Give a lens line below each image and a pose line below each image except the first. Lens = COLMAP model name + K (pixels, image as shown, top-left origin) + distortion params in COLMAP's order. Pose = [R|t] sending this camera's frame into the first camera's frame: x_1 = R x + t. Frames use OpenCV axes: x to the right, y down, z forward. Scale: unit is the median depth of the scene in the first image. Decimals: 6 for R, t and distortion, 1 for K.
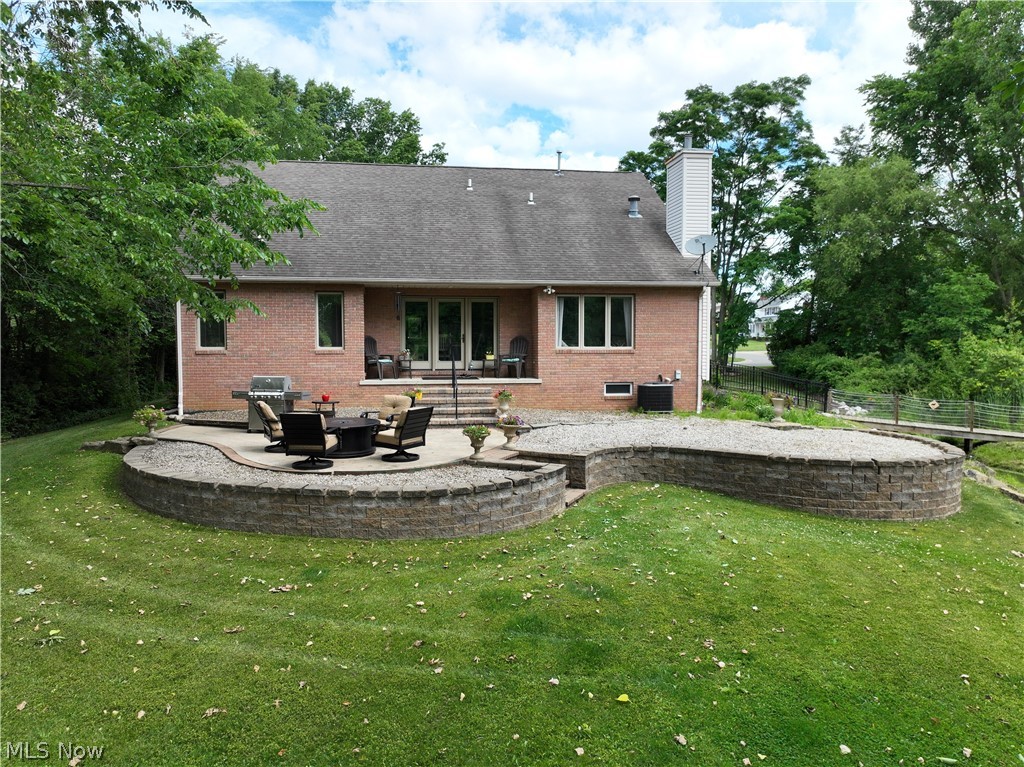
lens RADIAL K [[704.6, 0, 511.3], [0, 704.6, 383.7], [0, 0, 1]] dist [-0.003803, -0.001442]
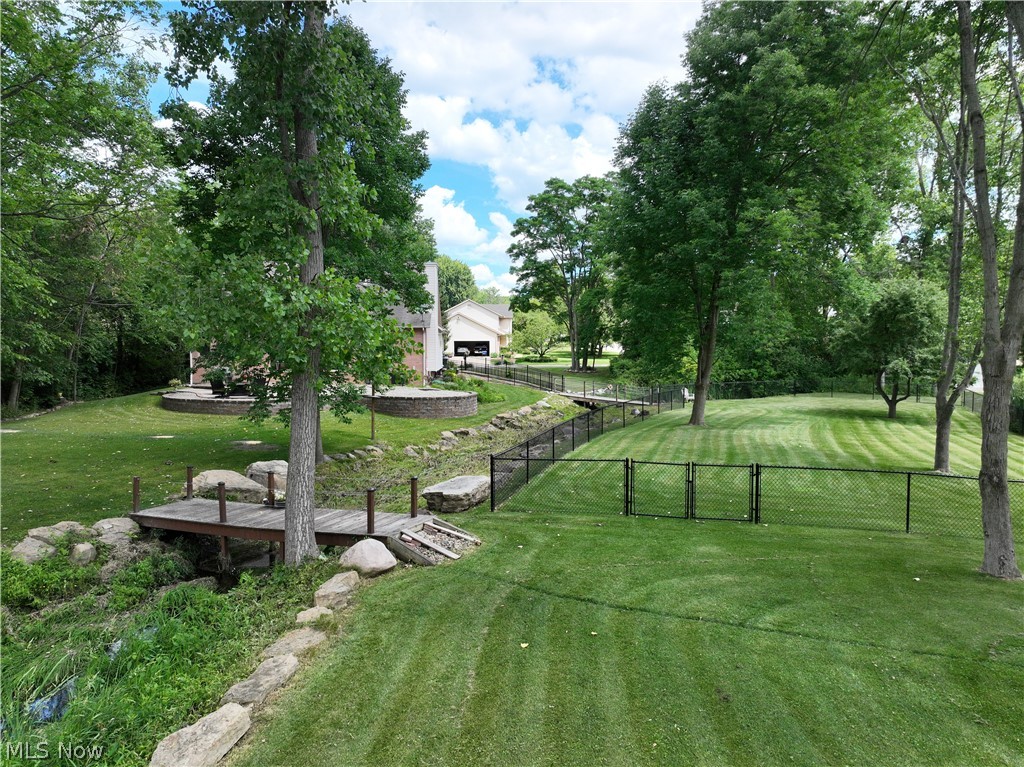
lens RADIAL K [[704.6, 0, 511.7], [0, 704.6, 382.6], [0, 0, 1]] dist [-0.003803, -0.001442]
pose [[0.995194, 0.004052, -0.097843, 0.770802], [-0.004527, 0.999979, -0.004640, 0.040702], [0.097823, 0.005061, 0.995191, -1.155000]]
